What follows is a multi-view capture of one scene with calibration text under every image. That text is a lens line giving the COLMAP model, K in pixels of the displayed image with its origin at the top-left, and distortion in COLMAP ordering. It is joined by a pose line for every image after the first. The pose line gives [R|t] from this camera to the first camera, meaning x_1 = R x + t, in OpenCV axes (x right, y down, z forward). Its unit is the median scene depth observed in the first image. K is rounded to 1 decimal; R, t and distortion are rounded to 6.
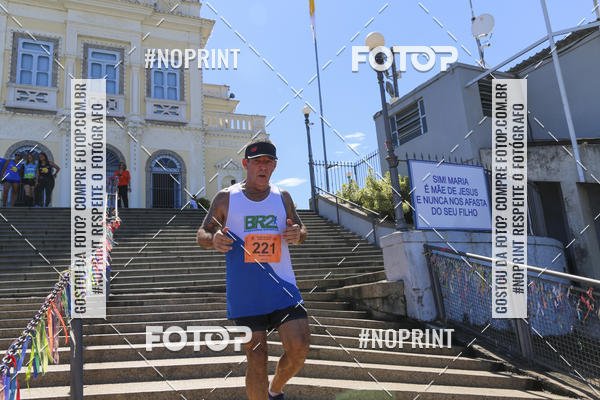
lens RADIAL K [[477.7, 0, 301.1], [0, 477.7, 200.7], [0, 0, 1]] dist [-0.045698, 0.037337]
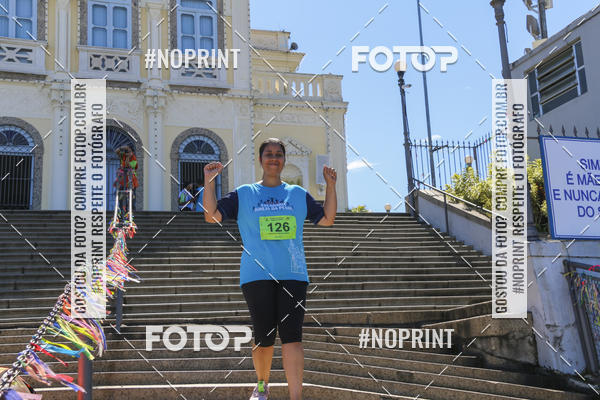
lens RADIAL K [[723.3, 0, 303.1], [0, 723.3, 199.8], [0, 0, 1]] dist [0.032439, 0.382312]
pose [[0.990605, -0.006207, -0.136614, 0.011665], [0.005824, 0.999978, -0.003201, 0.002315], [0.136631, 0.002375, 0.990619, -0.030704]]
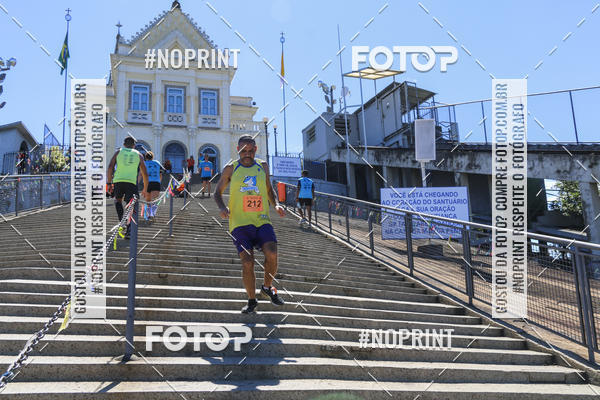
lens RADIAL K [[537.1, 0, 298.1], [0, 537.1, 200.3], [0, 0, 1]] dist [-0.022345, 0.002498]
pose [[0.992668, 0.009551, -0.120493, 0.322943], [-0.004909, 0.999236, 0.038768, 0.028838], [0.120771, -0.037892, 0.991957, -1.068597]]
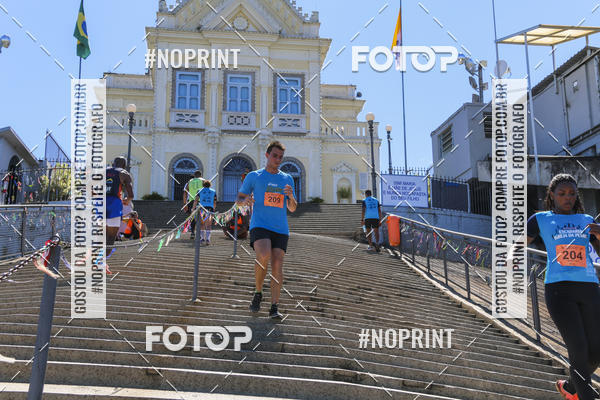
lens RADIAL K [[801.5, 0, 288.5], [0, 801.5, 192.9], [0, 0, 1]] dist [0.139425, 0.176663]
pose [[0.951435, -0.007423, -0.307759, 0.358860], [0.000158, 0.999721, -0.023627, 0.032136], [0.307849, 0.022431, 0.951171, -0.980151]]
